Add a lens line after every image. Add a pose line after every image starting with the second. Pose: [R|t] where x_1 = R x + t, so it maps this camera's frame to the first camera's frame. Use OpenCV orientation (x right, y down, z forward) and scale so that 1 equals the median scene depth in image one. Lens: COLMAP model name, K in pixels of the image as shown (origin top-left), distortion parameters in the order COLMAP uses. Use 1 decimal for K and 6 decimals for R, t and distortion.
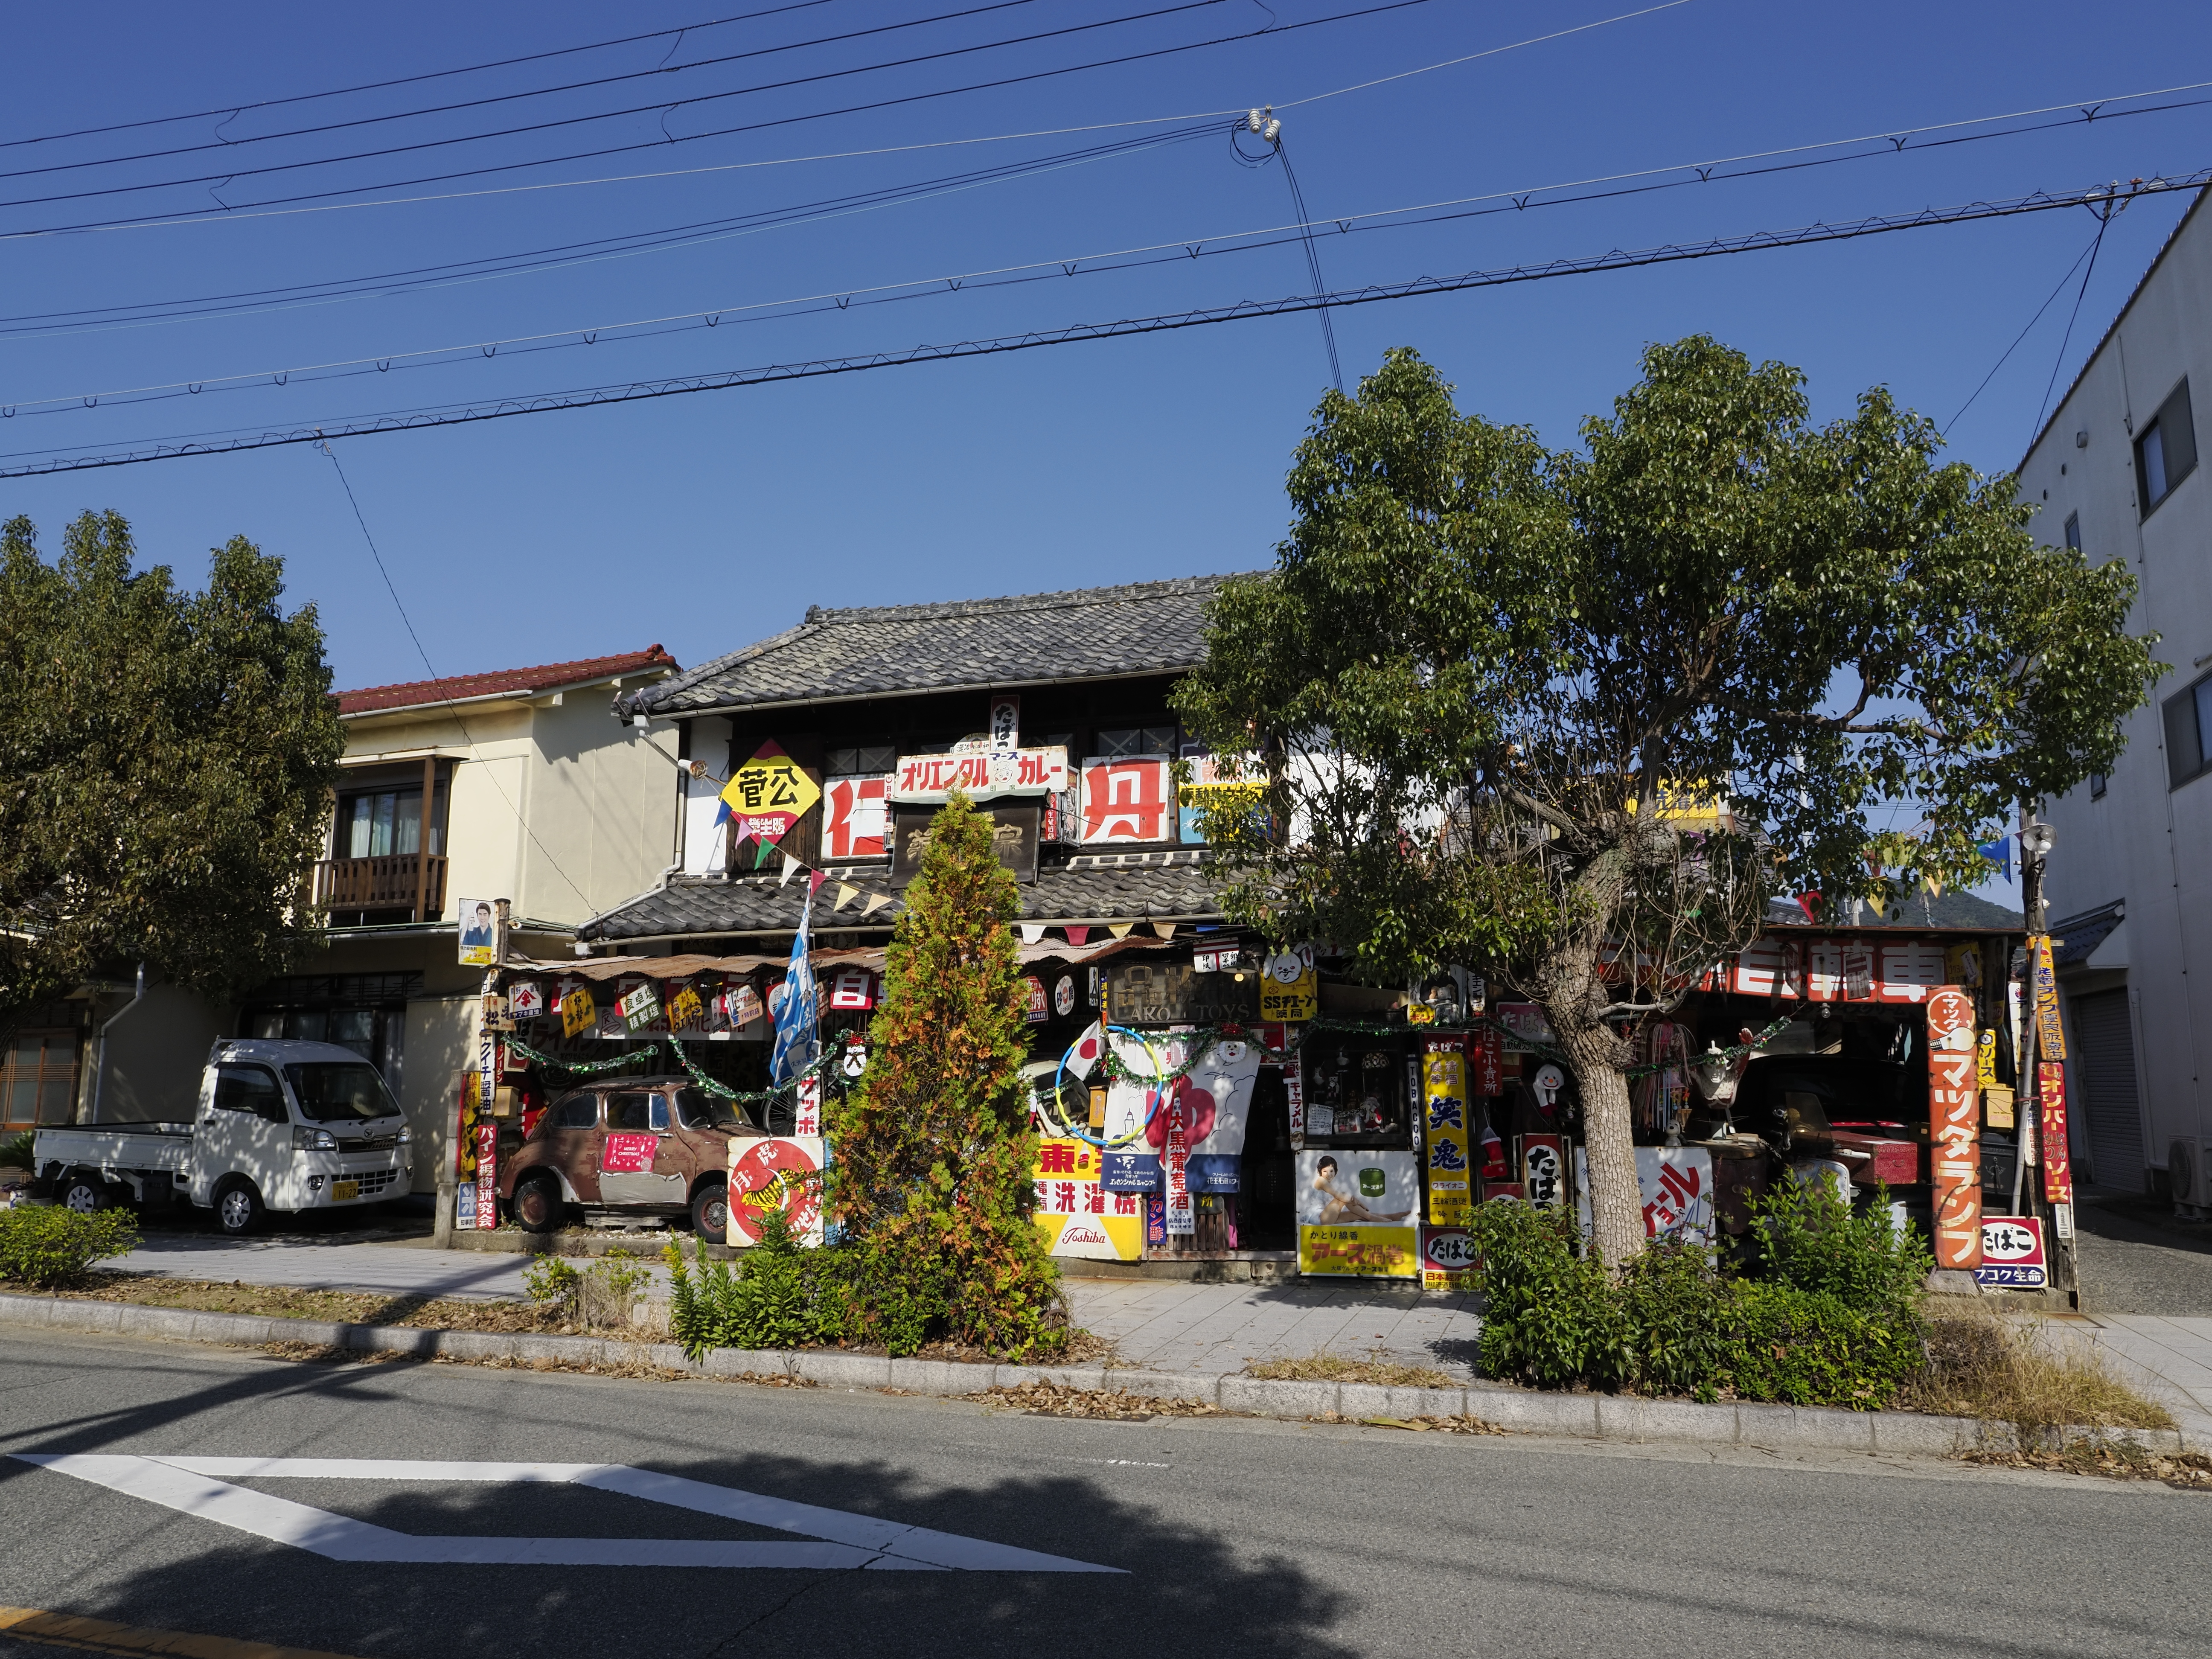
lens RADIAL K [[1559.0, 0, 1107.0], [0, 1559.0, 824.8], [0, 0, 1]] dist [-0.023350, 0.006479]
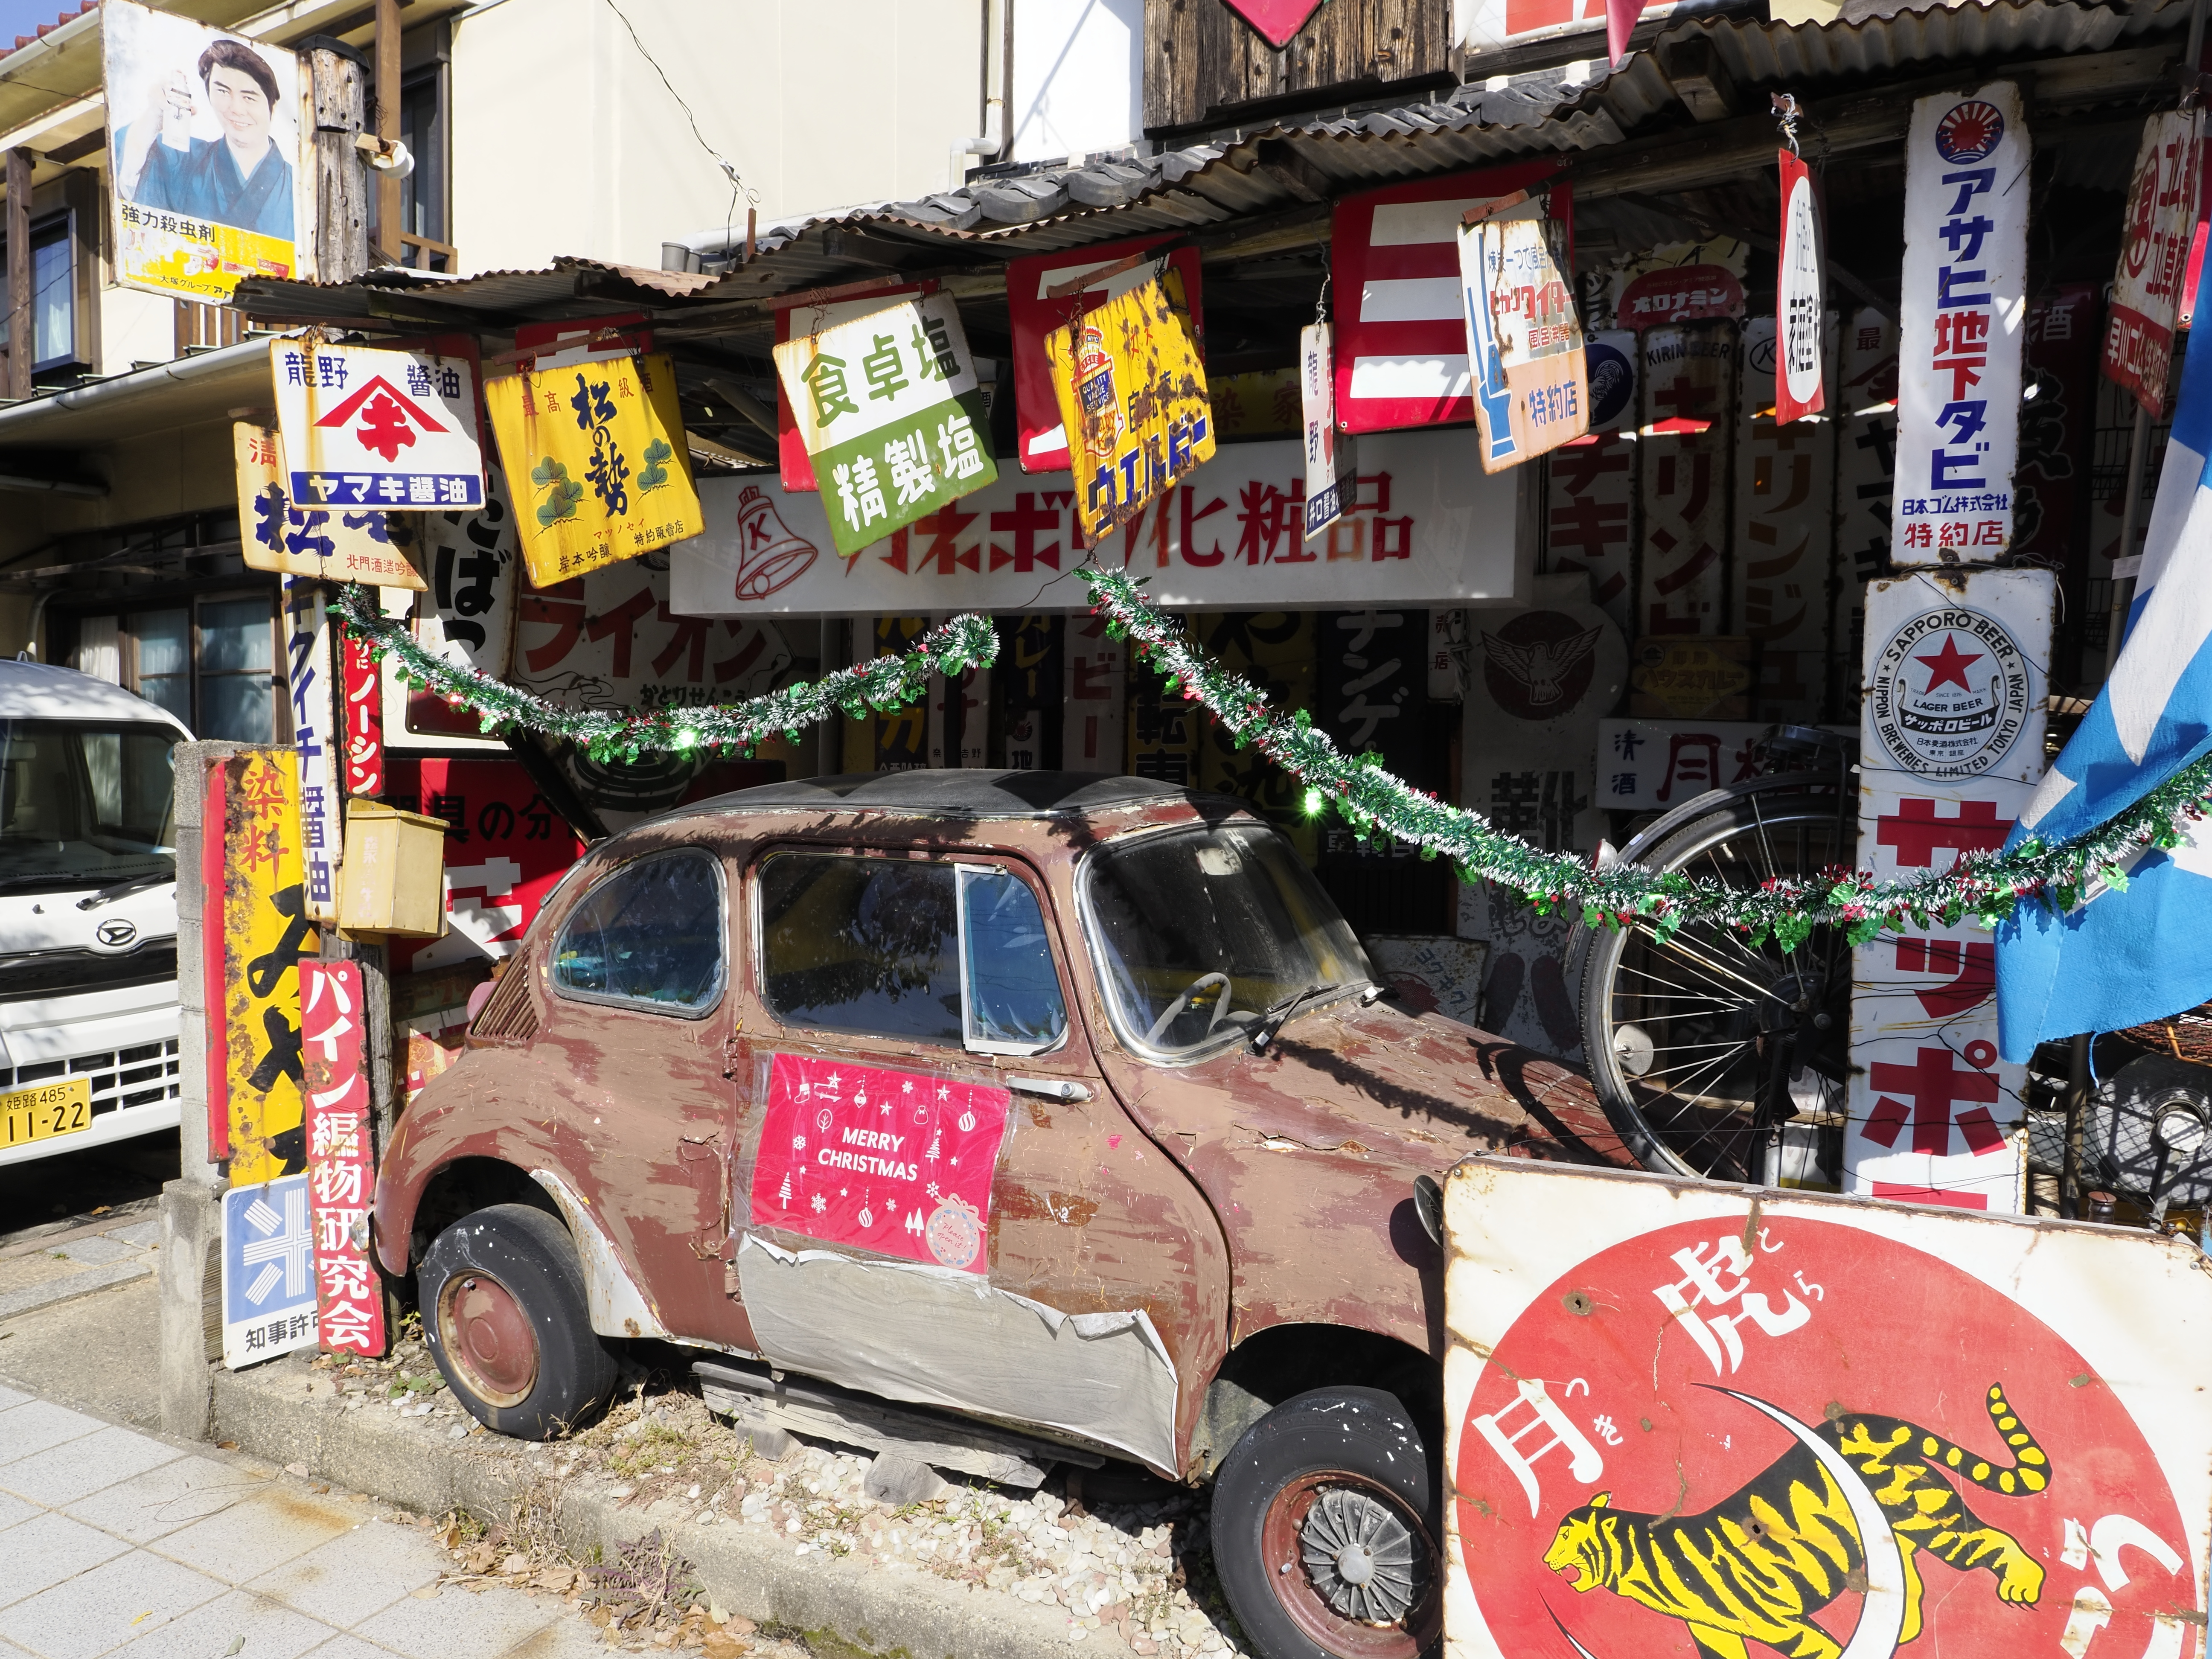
lens RADIAL K [[1559.0, 0, 1101.8], [0, 1559.0, 830.9], [0, 0, 1]] dist [-0.023350, 0.006479]
pose [[0.985540, 0.016718, -0.168619, -0.233979], [0.019035, 0.977900, 0.208206, 0.123280], [0.168373, -0.208405, 0.963441, 0.784735]]
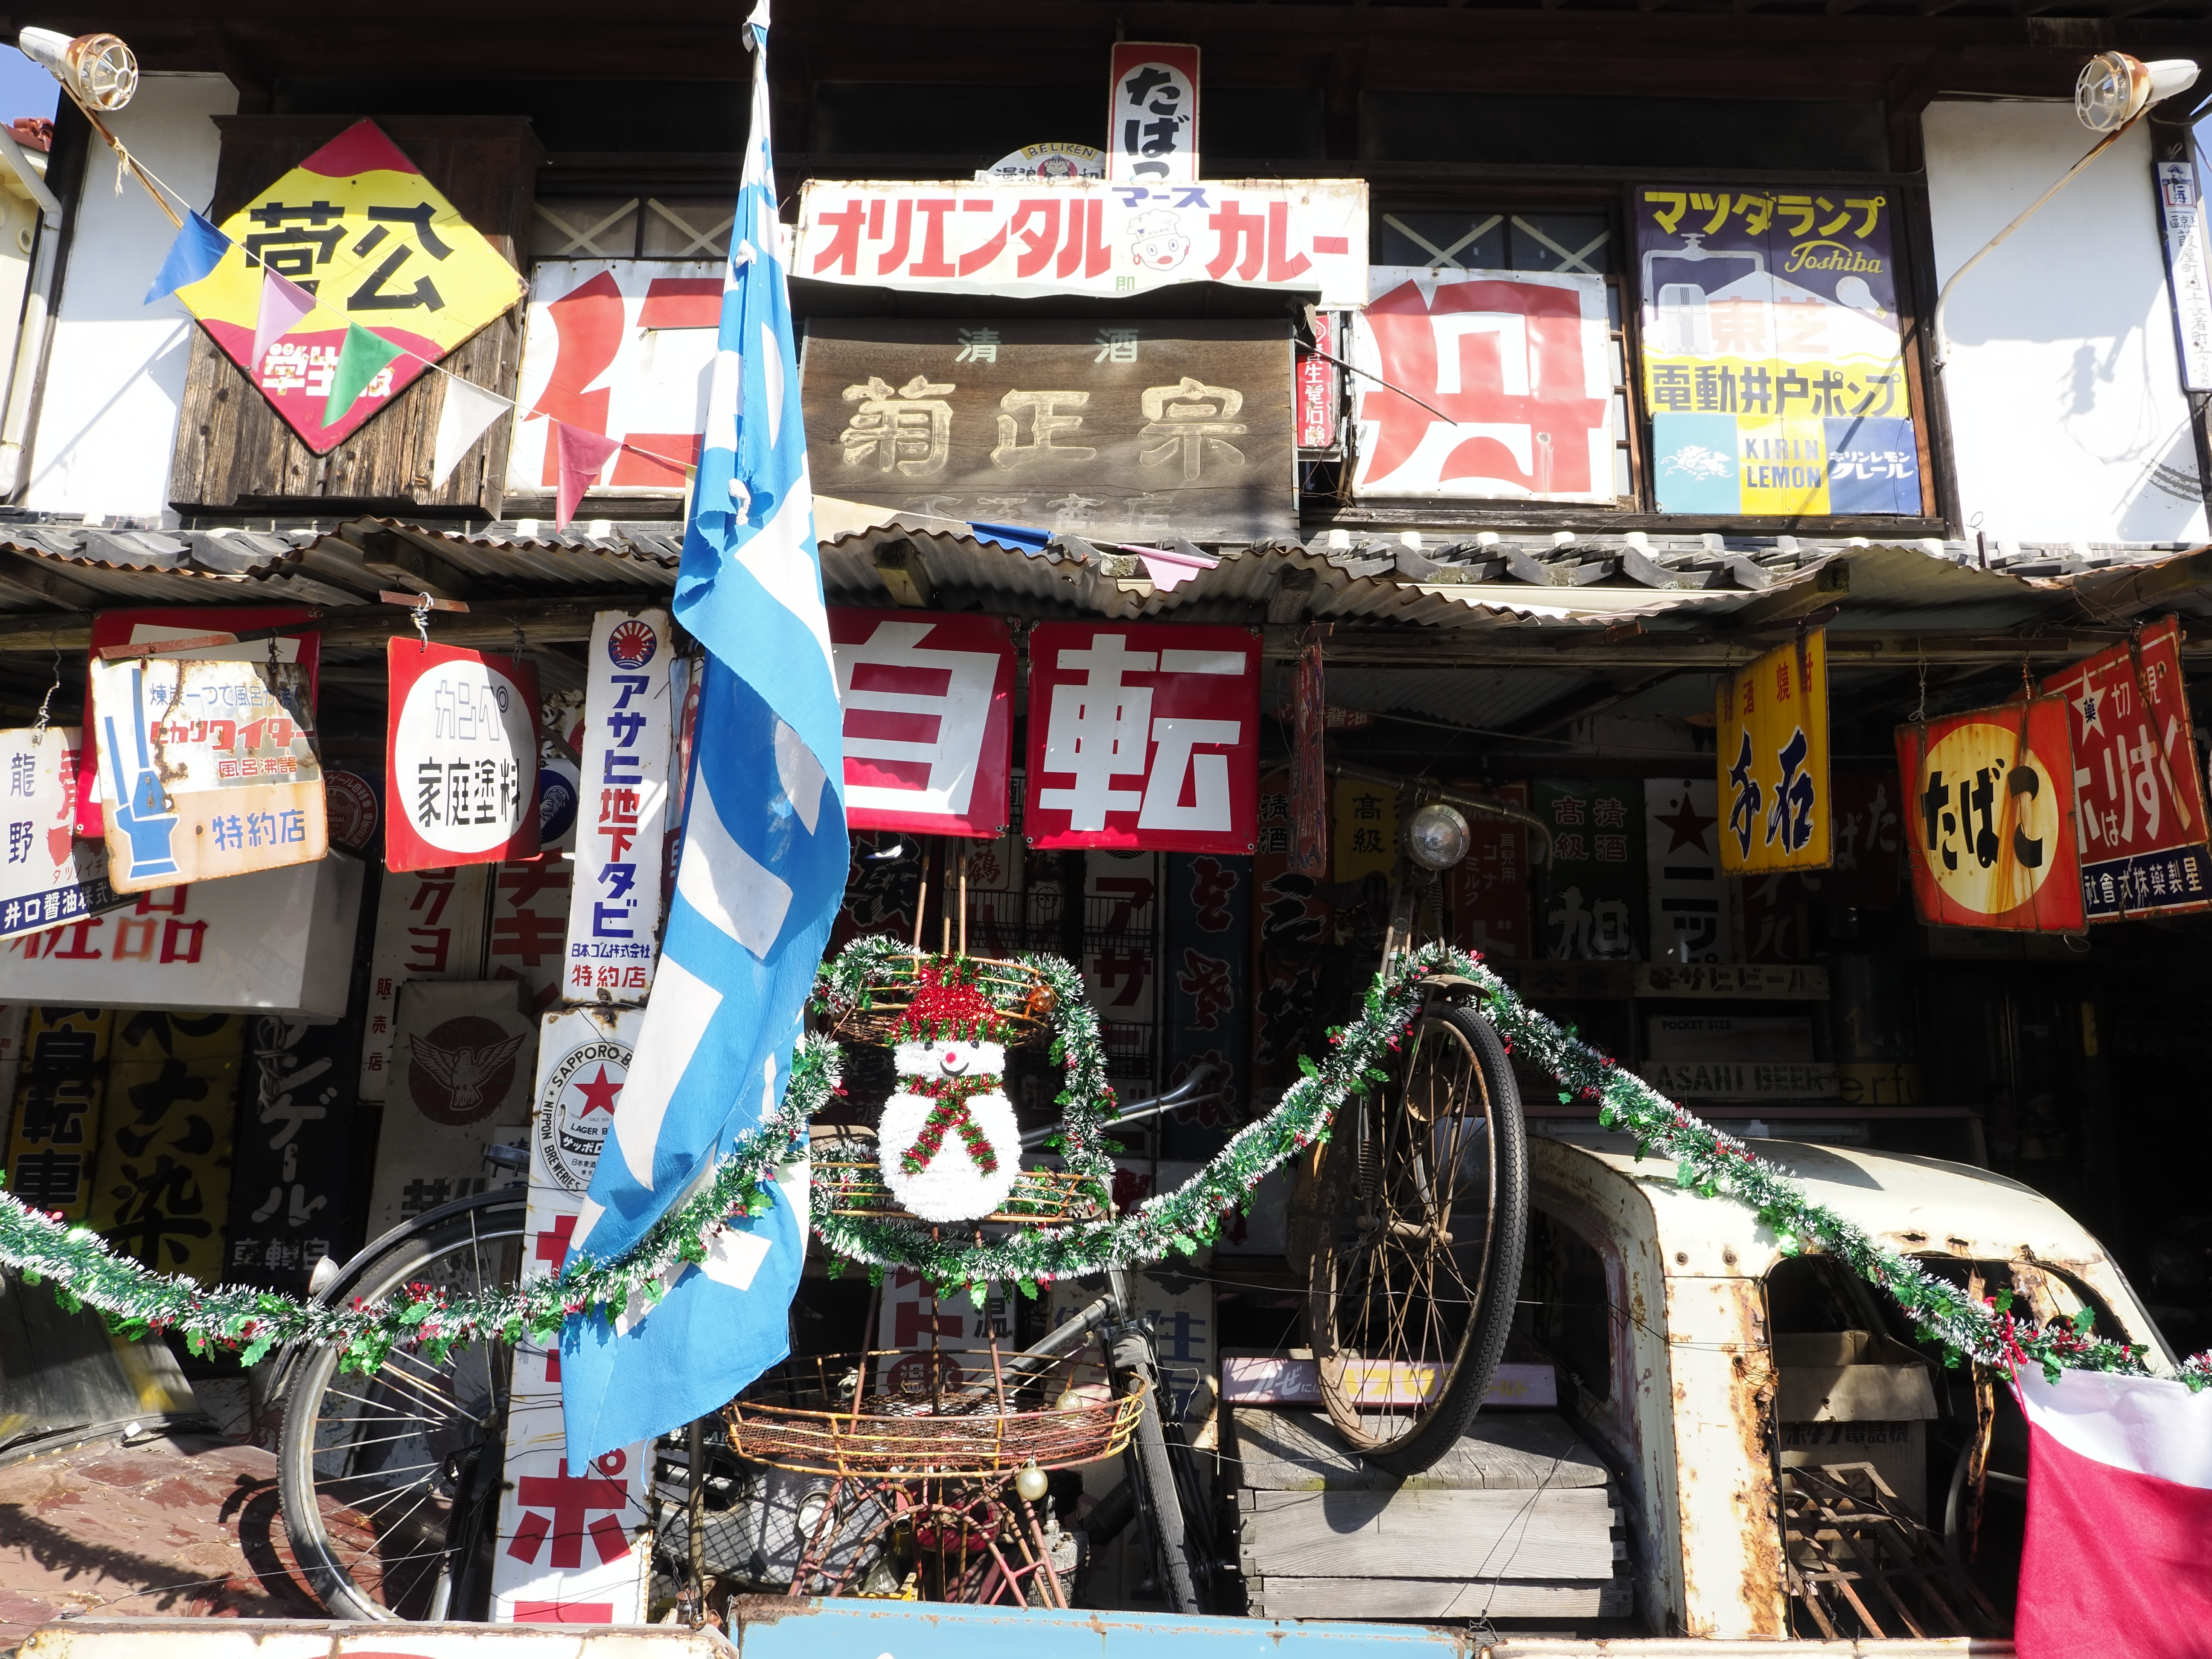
lens RADIAL K [[1559.0, 0, 1106.5], [0, 1559.0, 825.0], [0, 0, 1]] dist [-0.023350, 0.006479]
pose [[0.952430, 0.077946, 0.294621, -0.180425], [-0.064917, 0.996441, -0.053762, 0.117284], [-0.297763, 0.032079, 0.954101, 0.769541]]
